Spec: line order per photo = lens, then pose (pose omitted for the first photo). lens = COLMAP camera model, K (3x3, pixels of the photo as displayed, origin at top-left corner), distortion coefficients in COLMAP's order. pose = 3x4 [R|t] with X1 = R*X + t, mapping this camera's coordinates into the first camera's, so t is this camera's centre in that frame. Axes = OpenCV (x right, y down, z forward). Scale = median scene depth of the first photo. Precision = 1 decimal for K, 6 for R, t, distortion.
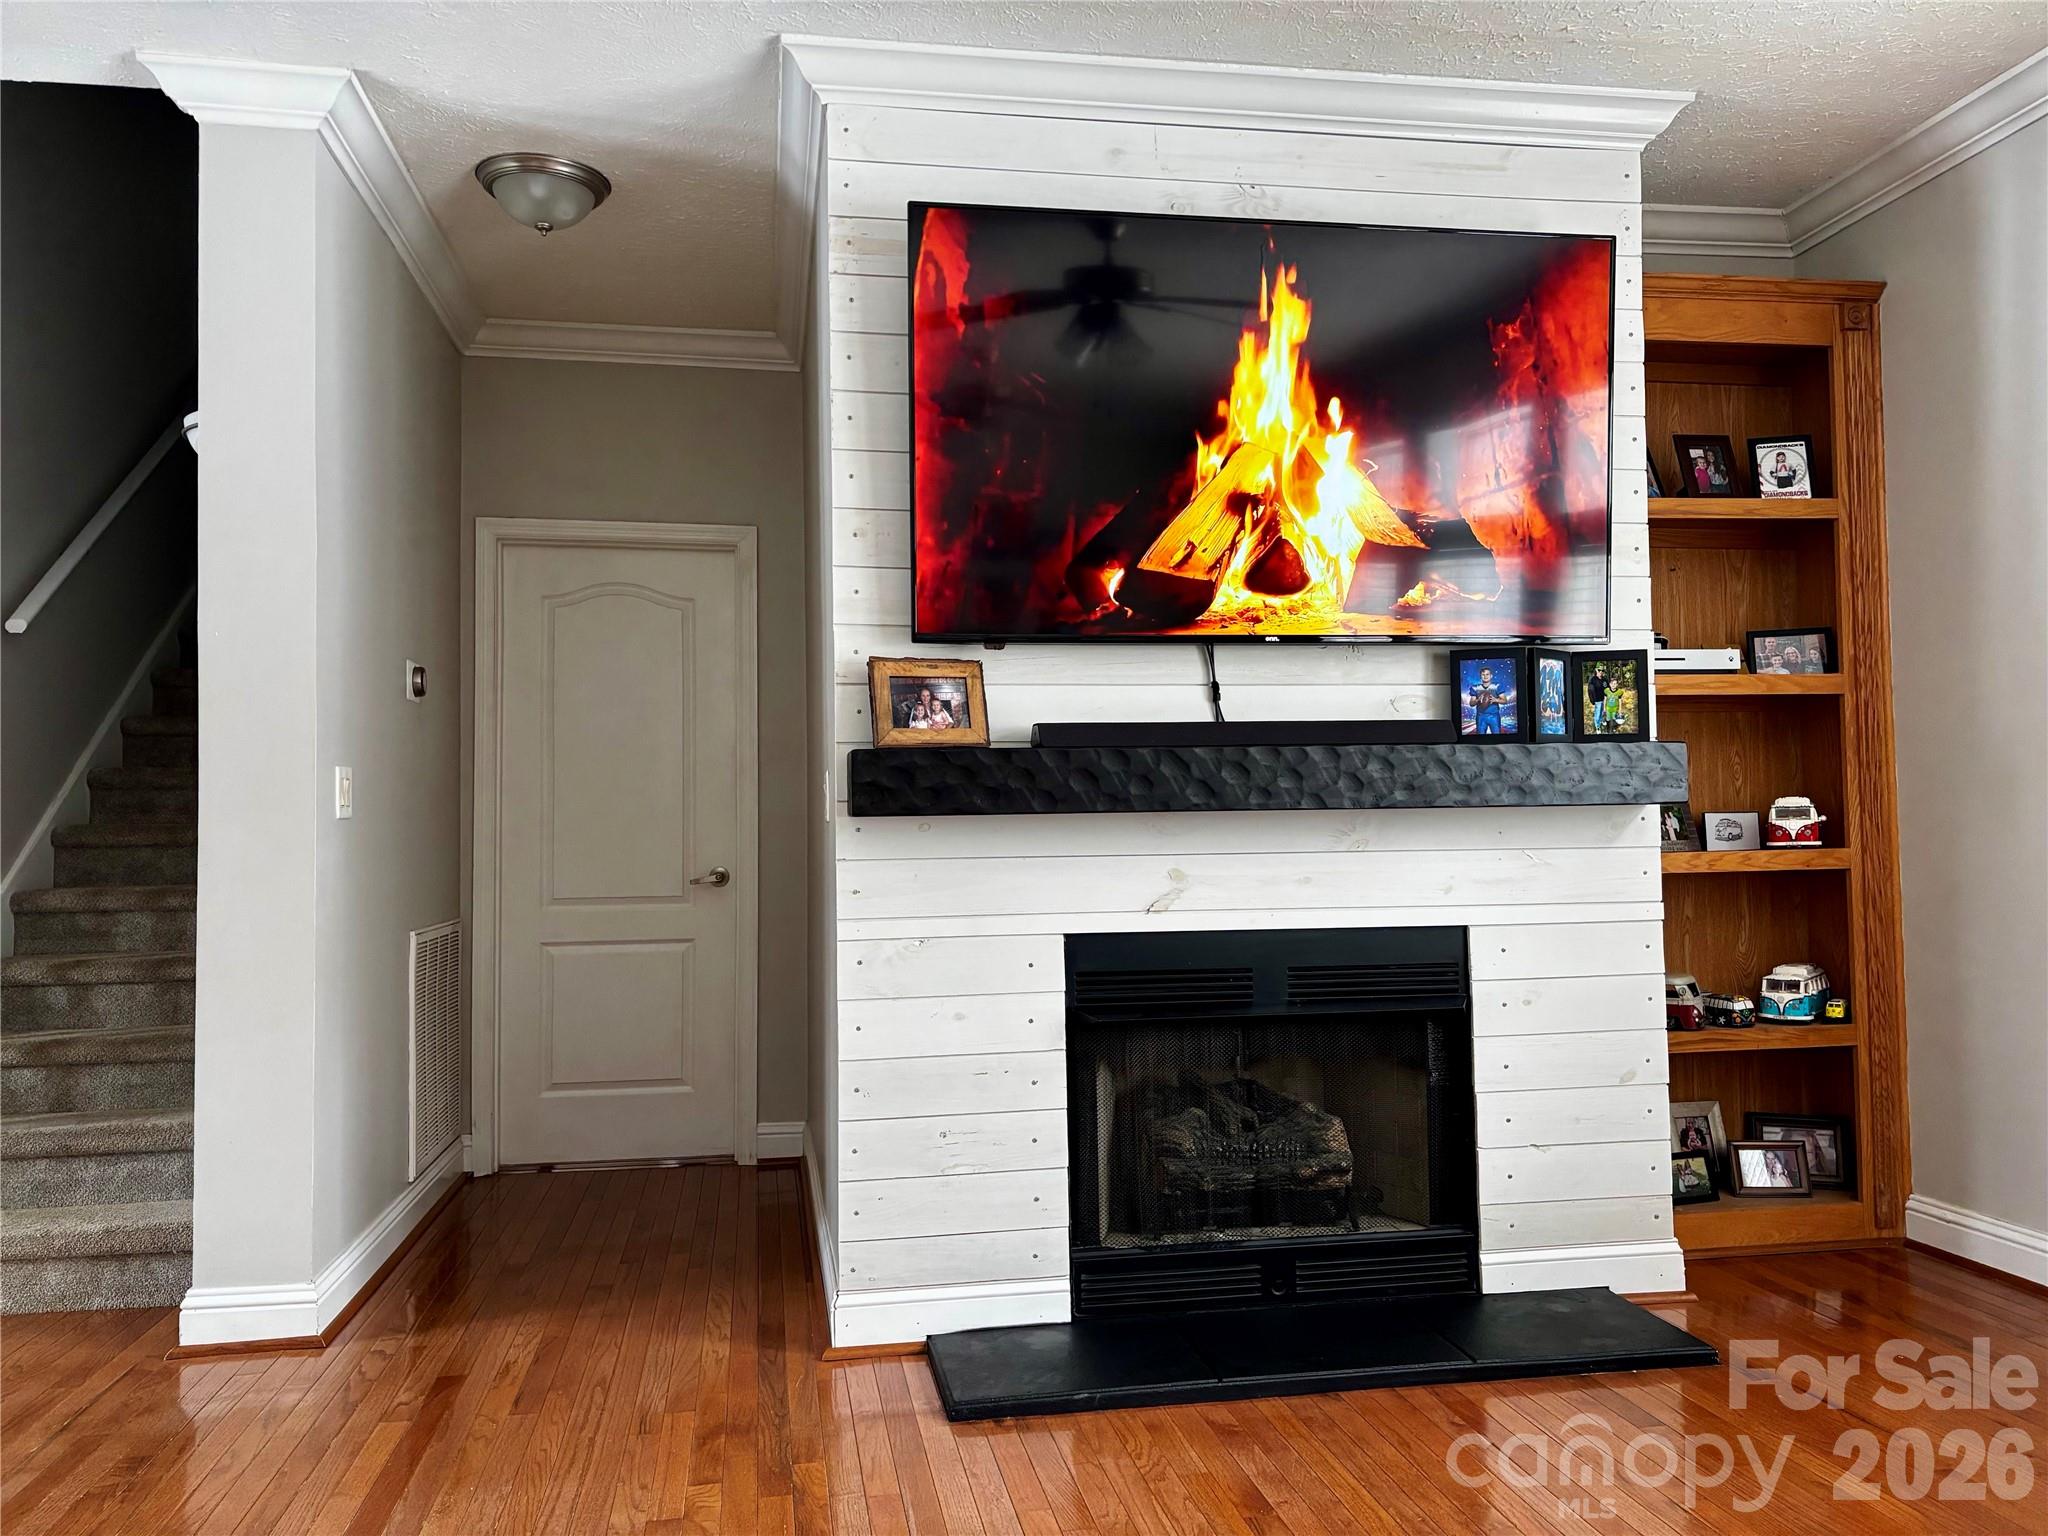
lens RADIAL K [[1549.1, 0, 1019.1], [0, 1549.1, 777.4], [0, 0, 1]] dist [0.005799, -0.000128]
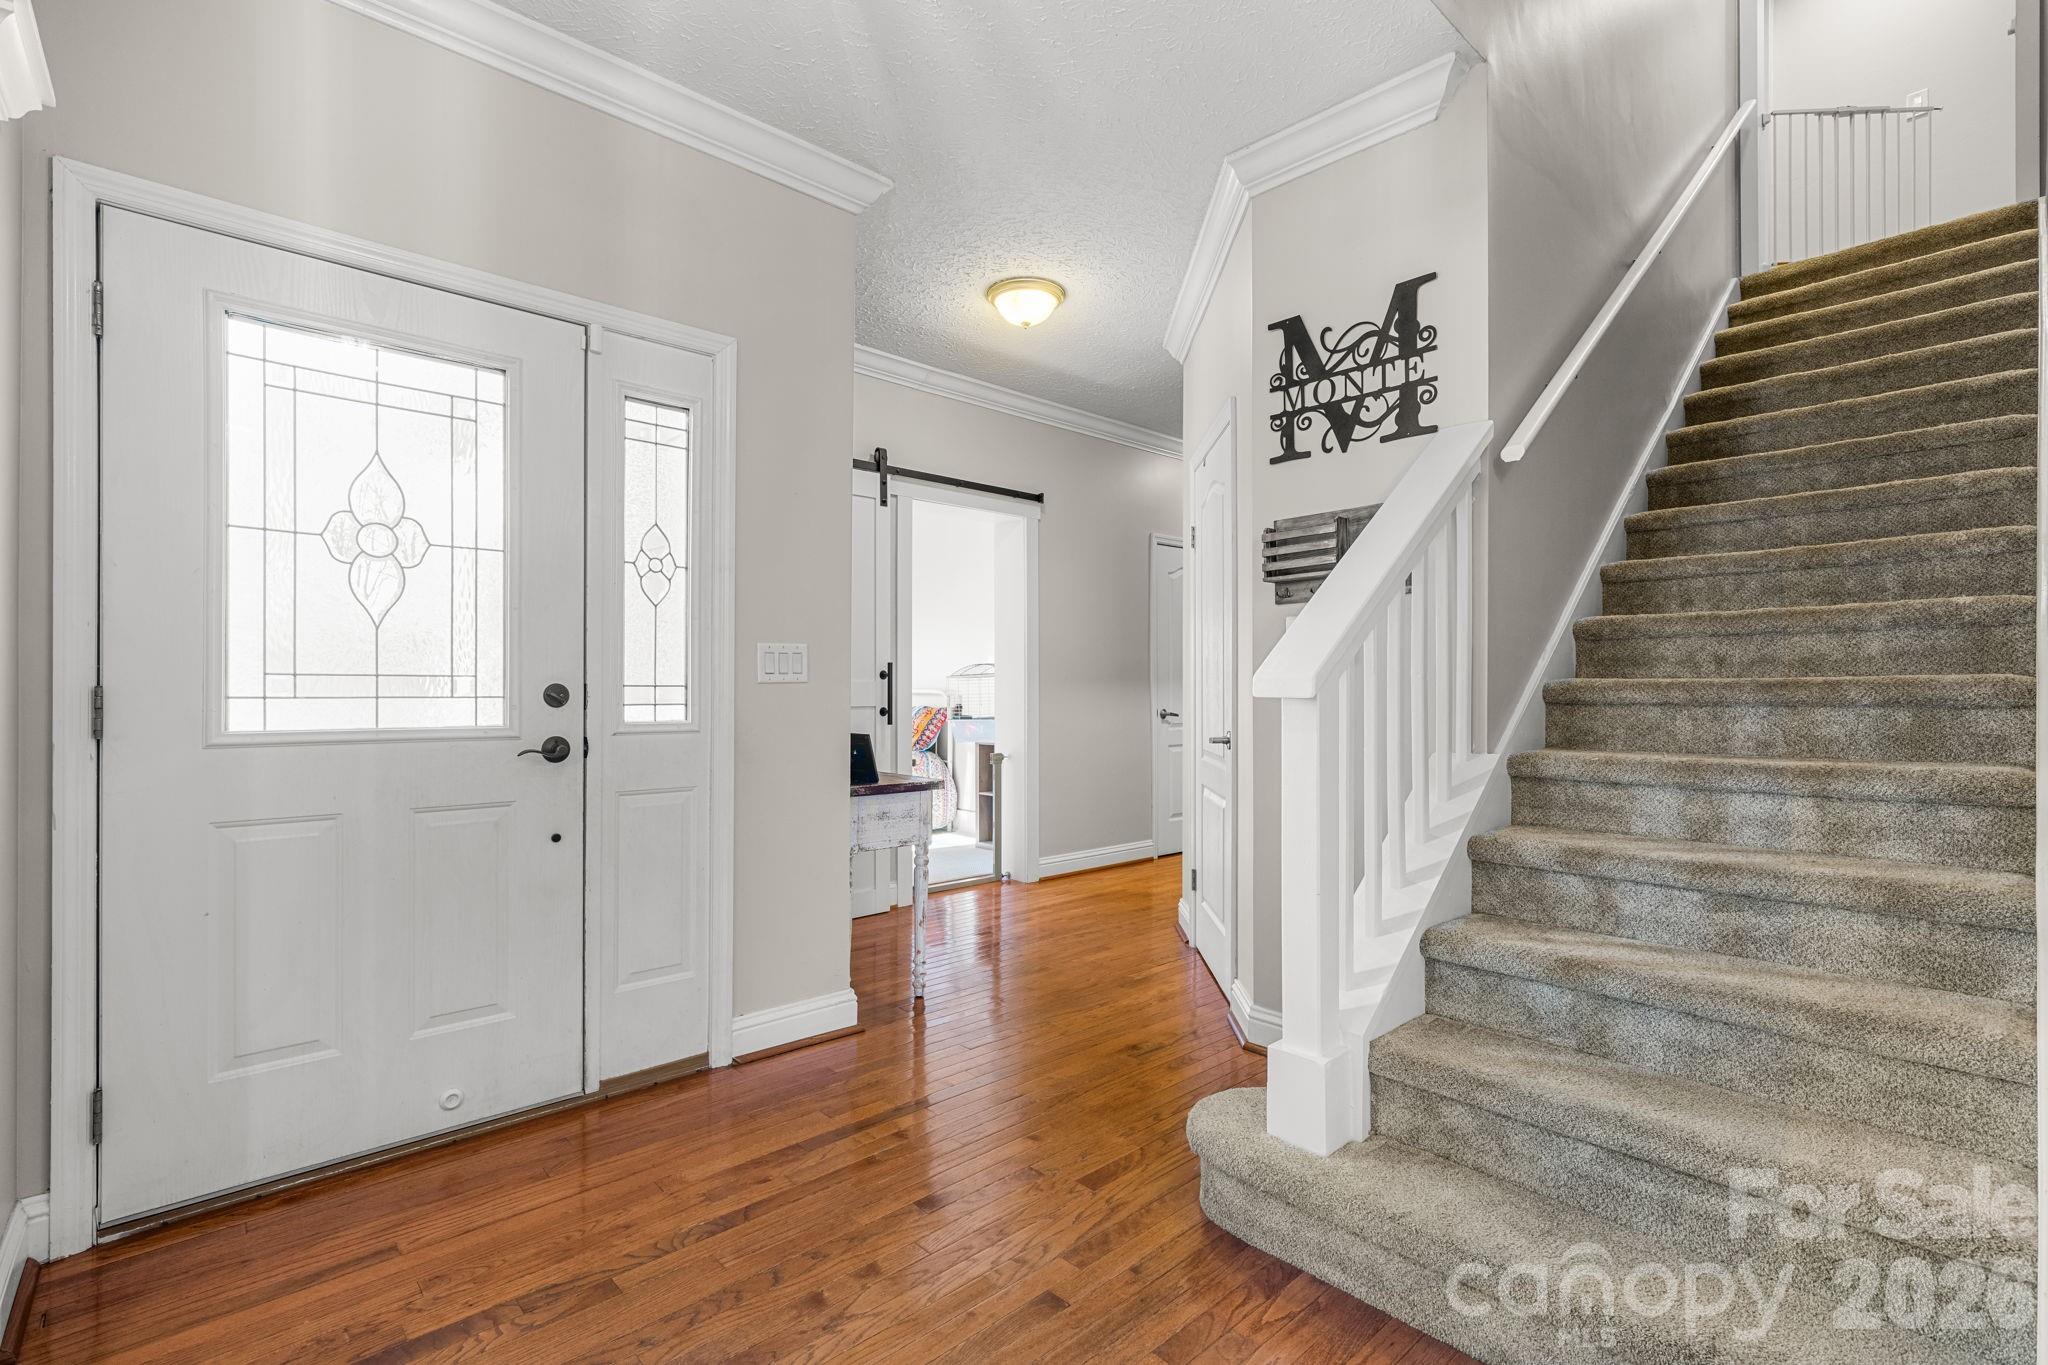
lens RADIAL K [[928.3, 0, 1022.9], [0, 928.3, 691.9], [0, 0, 1]] dist [-0.000833, -0.000045]
pose [[0.541800, 0.010153, -0.840446, -0.347399], [0.025629, 0.999263, 0.028594, 0.015115], [0.840116, -0.037032, 0.541141, 0.469817]]
